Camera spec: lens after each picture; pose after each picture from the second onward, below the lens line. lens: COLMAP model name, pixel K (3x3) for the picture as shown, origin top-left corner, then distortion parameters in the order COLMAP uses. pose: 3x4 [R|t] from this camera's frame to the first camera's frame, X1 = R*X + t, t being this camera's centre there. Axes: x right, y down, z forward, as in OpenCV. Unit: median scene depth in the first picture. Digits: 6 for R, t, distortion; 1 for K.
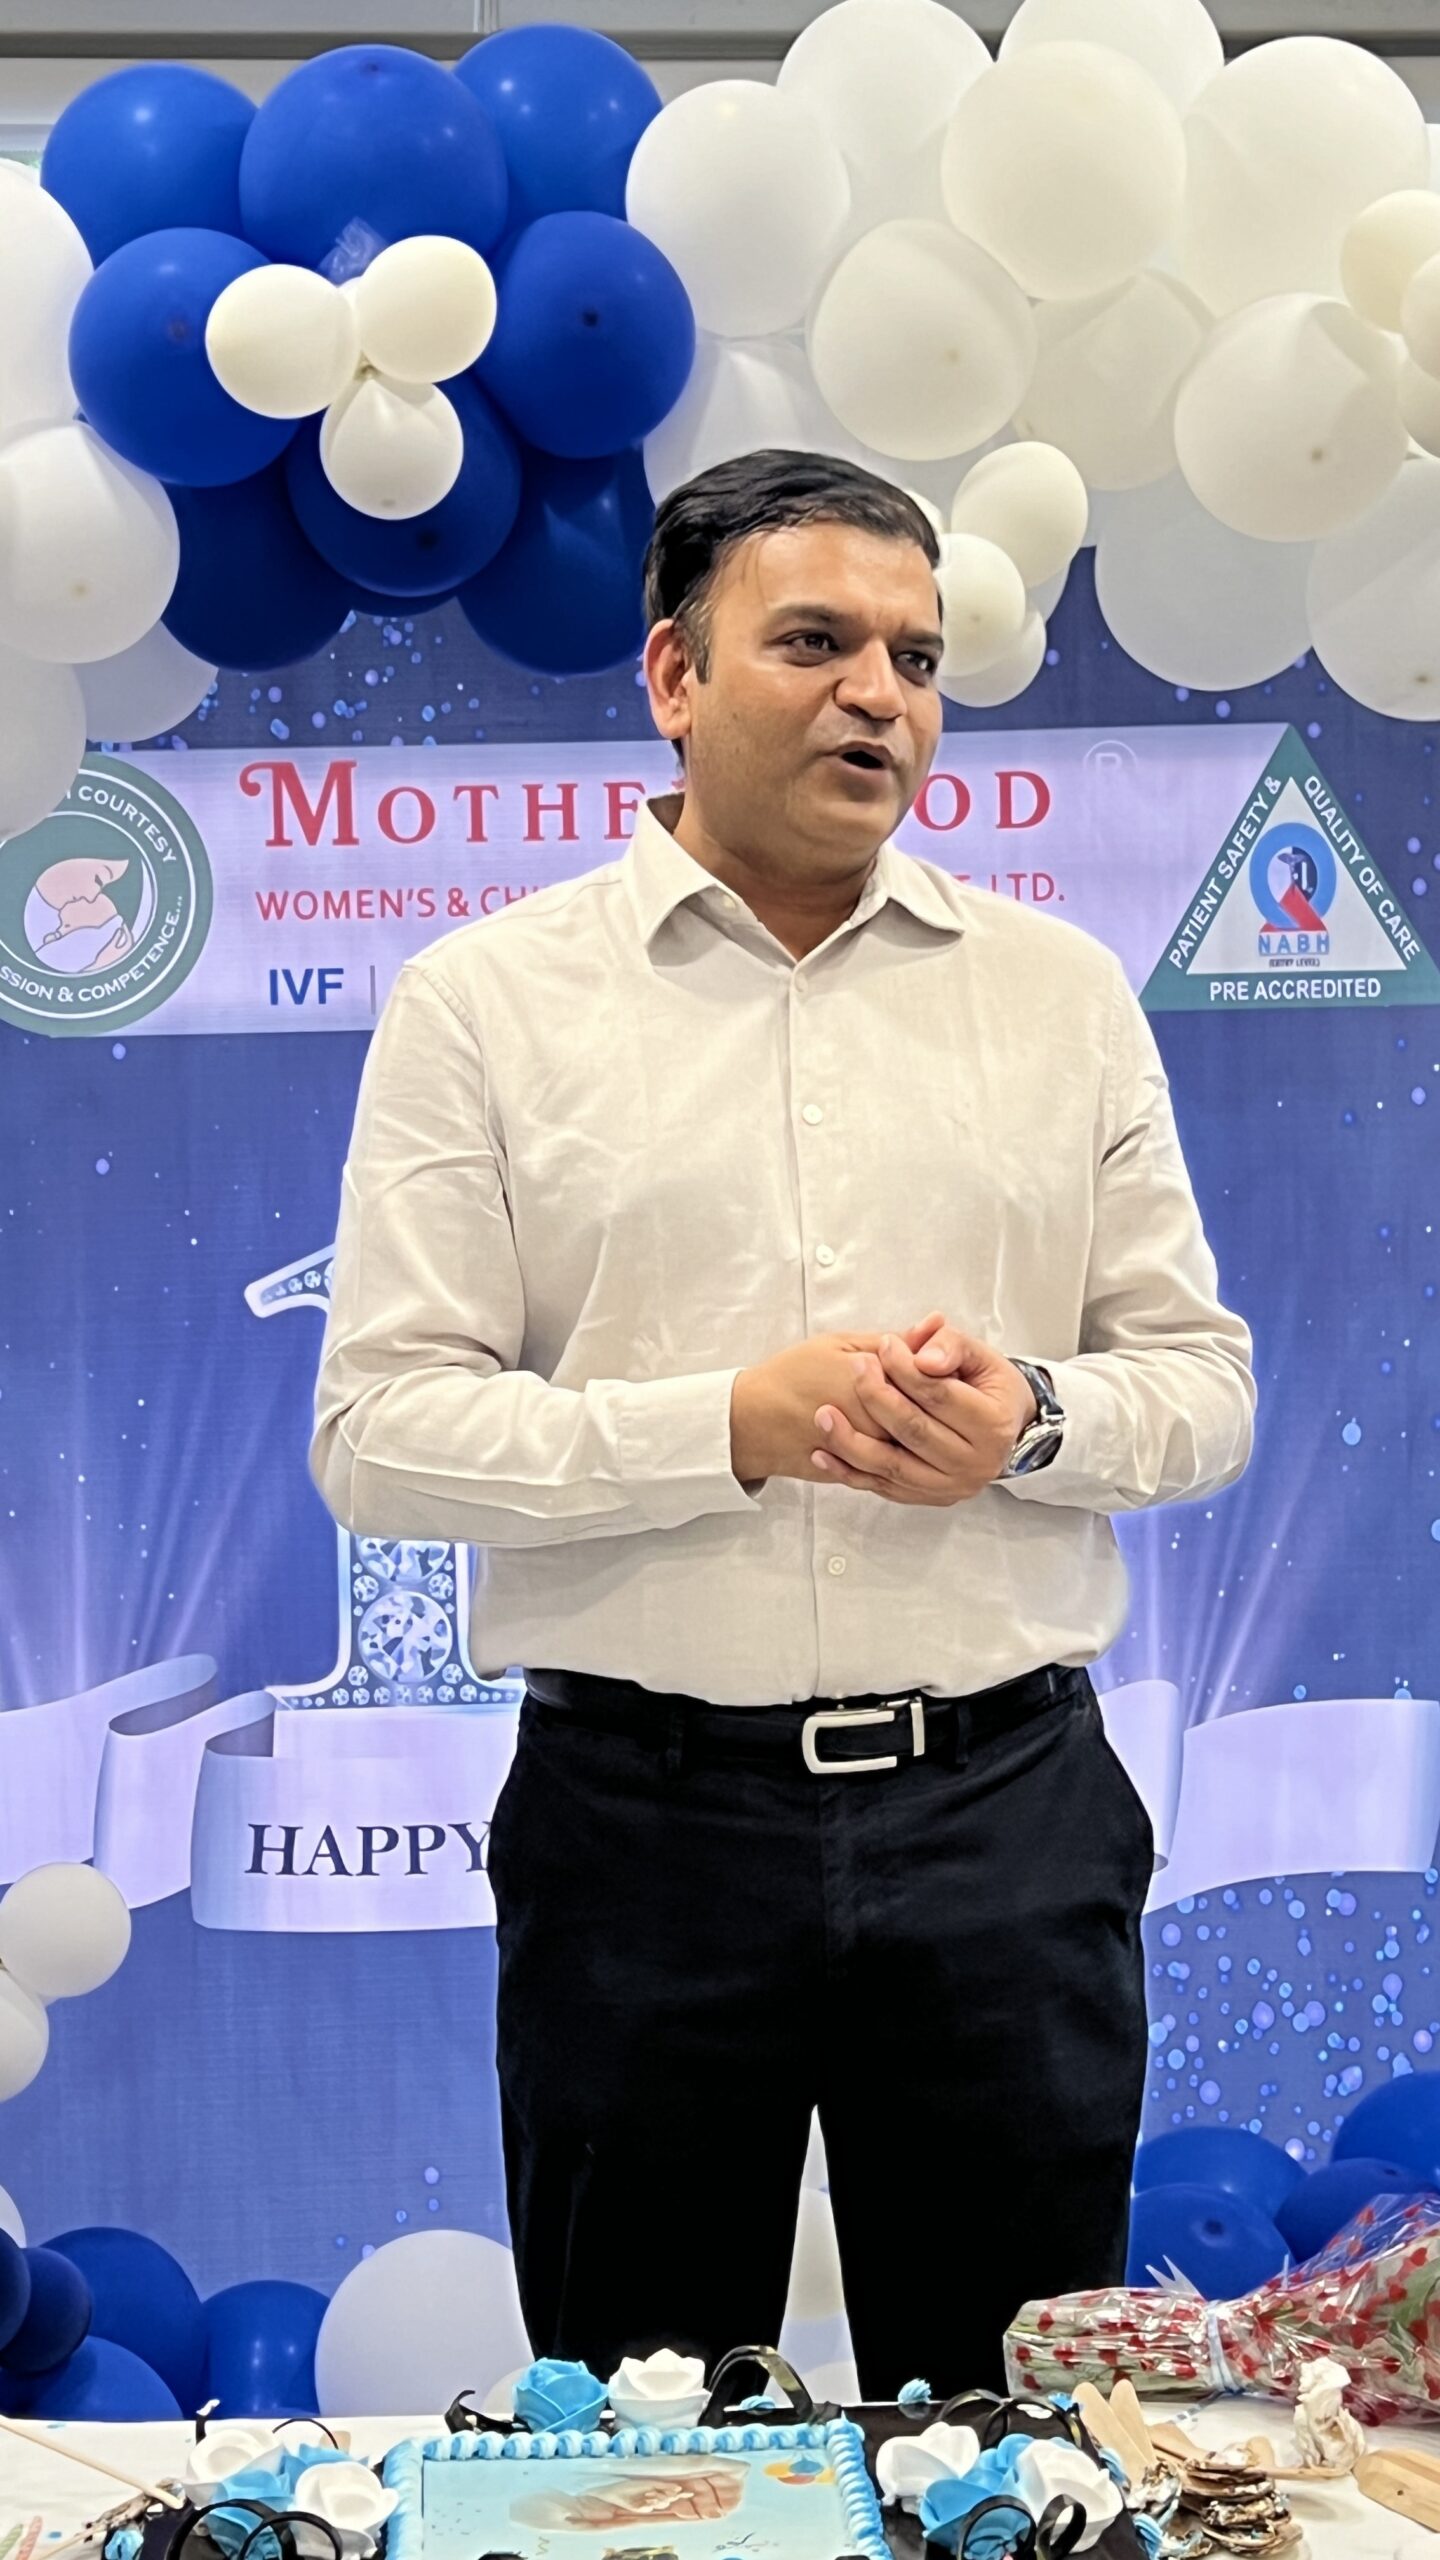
lens RADIAL K [[3938.4, 0, 661.2], [0, 3938.4, 1250.3], [0, 0, 1]] dist [0.085006, 0.000000]
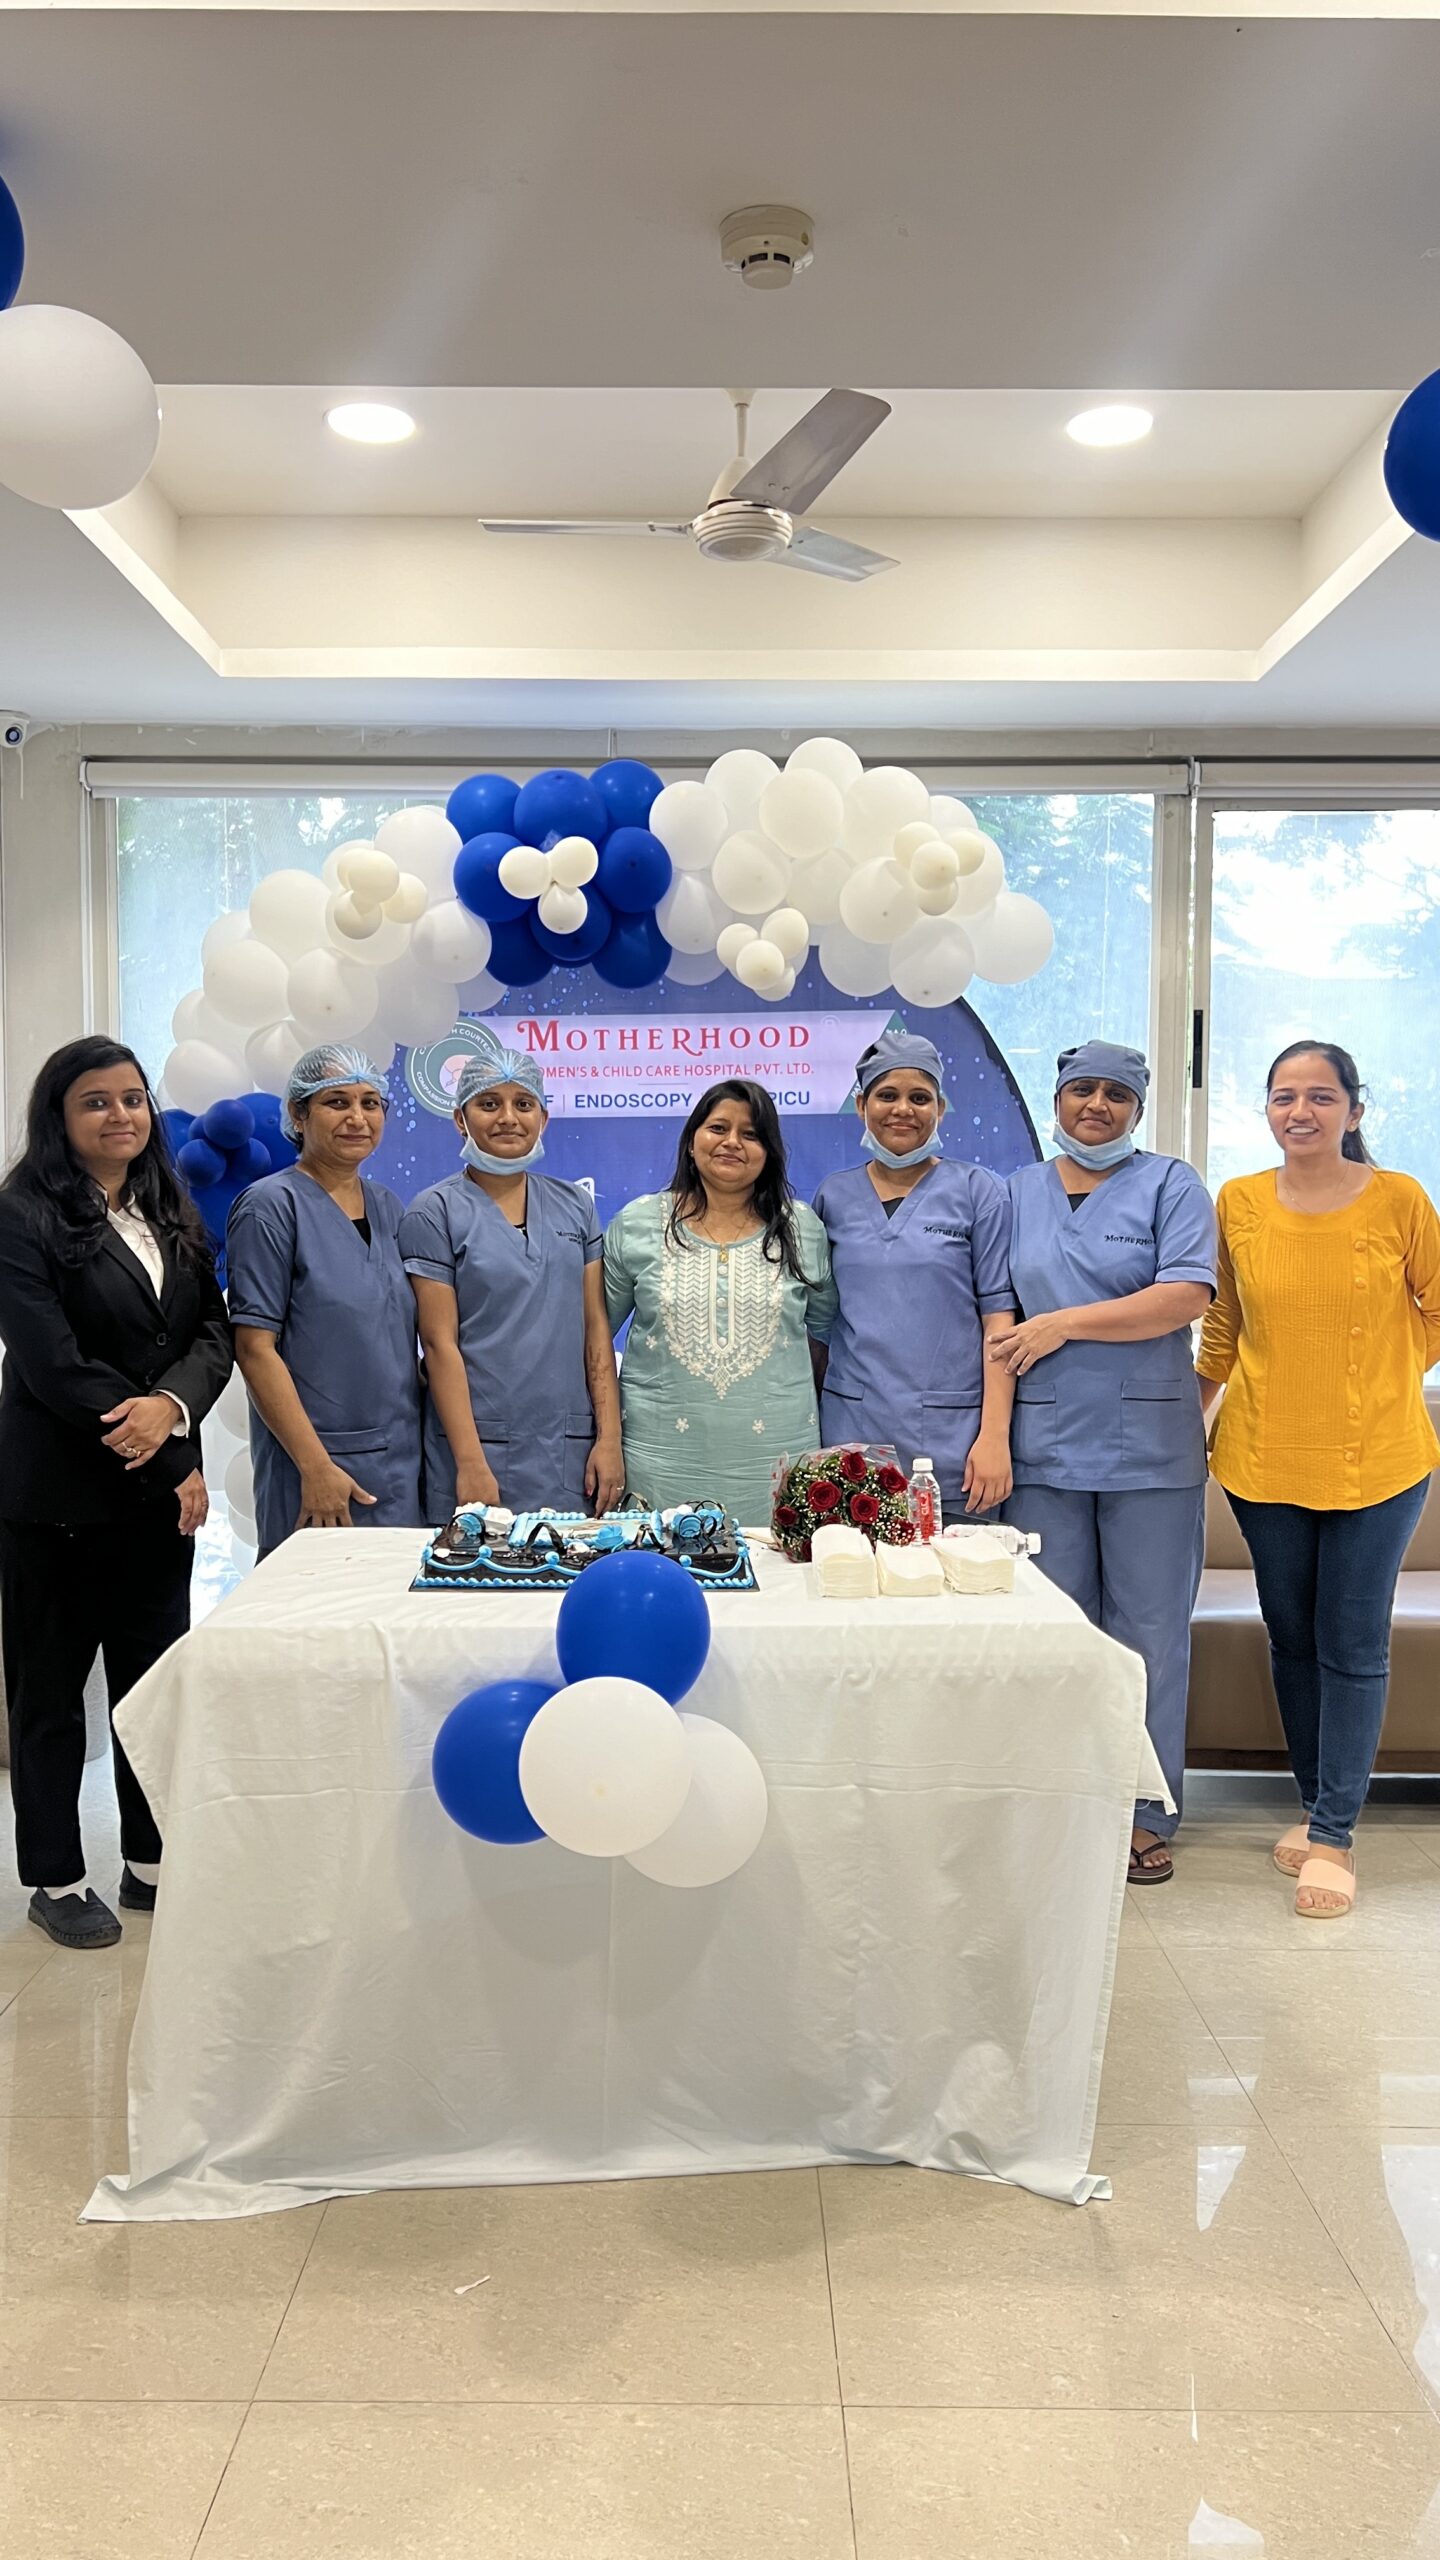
lens RADIAL K [[1879.0, 0, 702.7], [0, 1879.0, 1294.5], [0, 0, 1]] dist [0.086832, -0.129579]
pose [[0.999312, 0.011336, -0.035306, 0.073255], [-0.011079, 0.999911, 0.007466, 0.057980], [0.035388, -0.007070, 0.999349, -0.324117]]
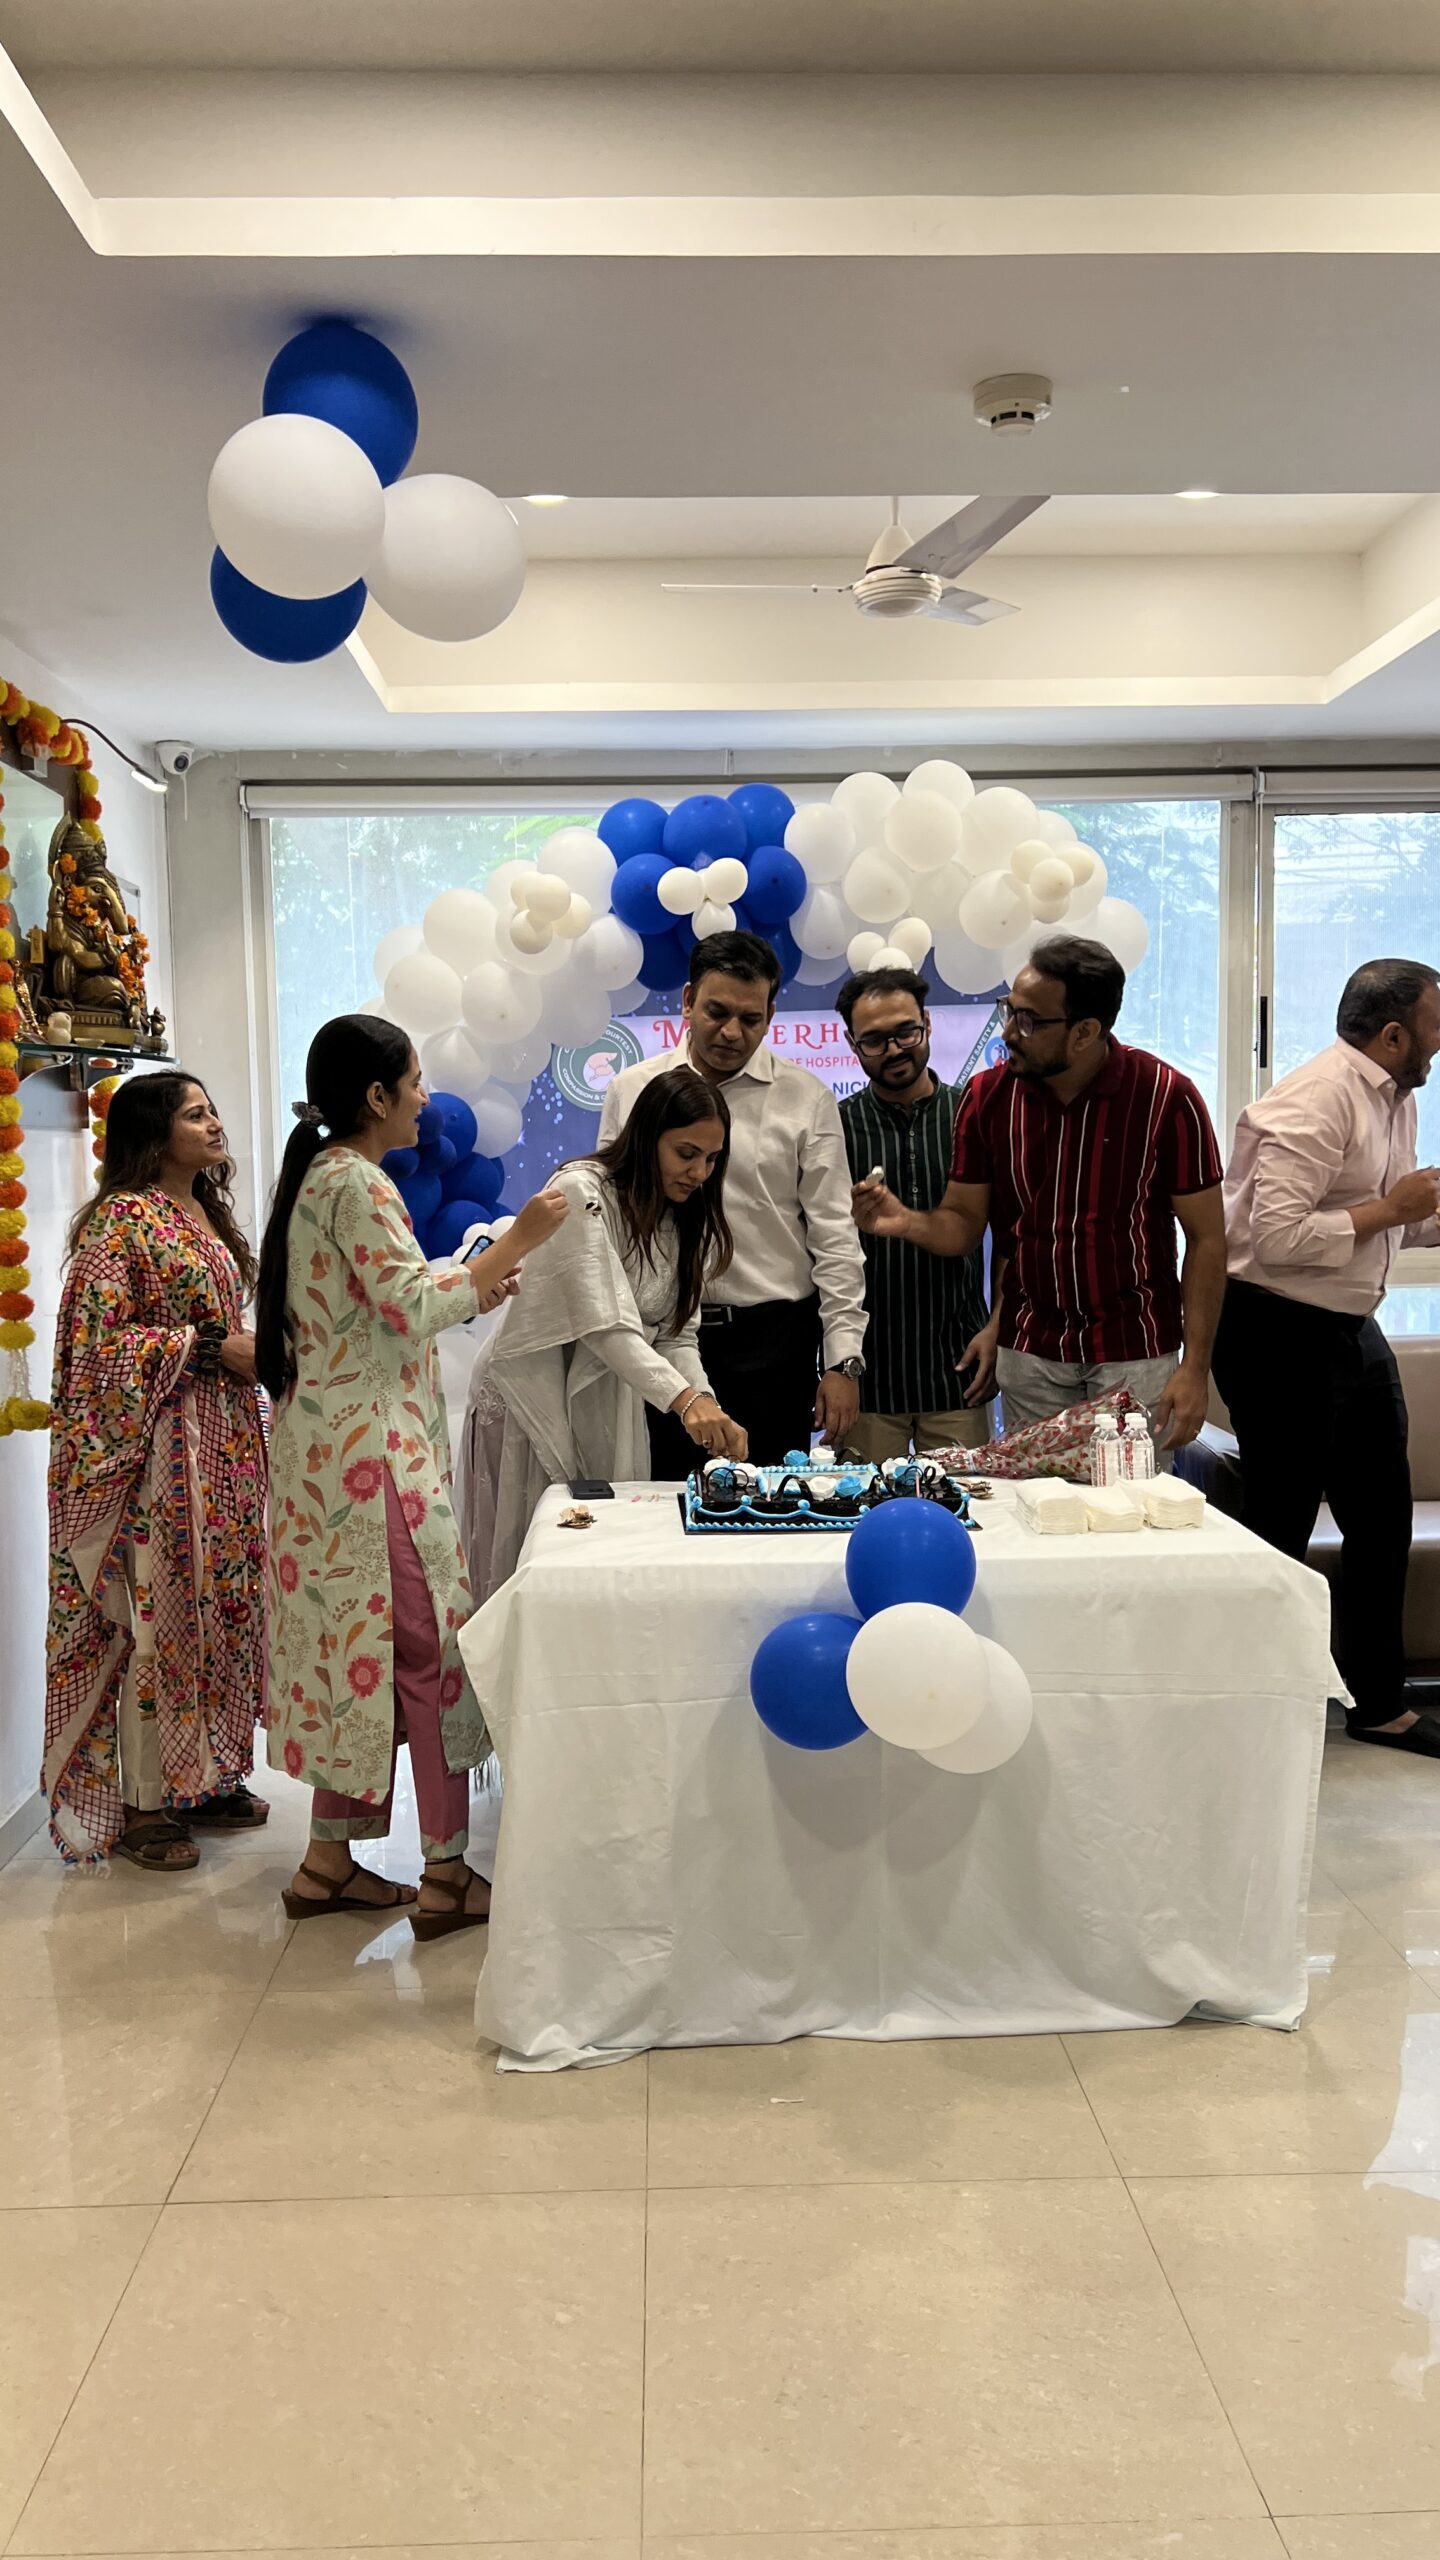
lens RADIAL K [[1879.0, 0, 709.9], [0, 1879.0, 1290.0], [0, 0, 1]] dist [0.086832, -0.129579]
pose [[0.999930, -0.009355, -0.007269, -0.054456], [0.009566, 0.999517, 0.029553, 0.042417], [0.006989, -0.029620, 0.999537, -0.460385]]
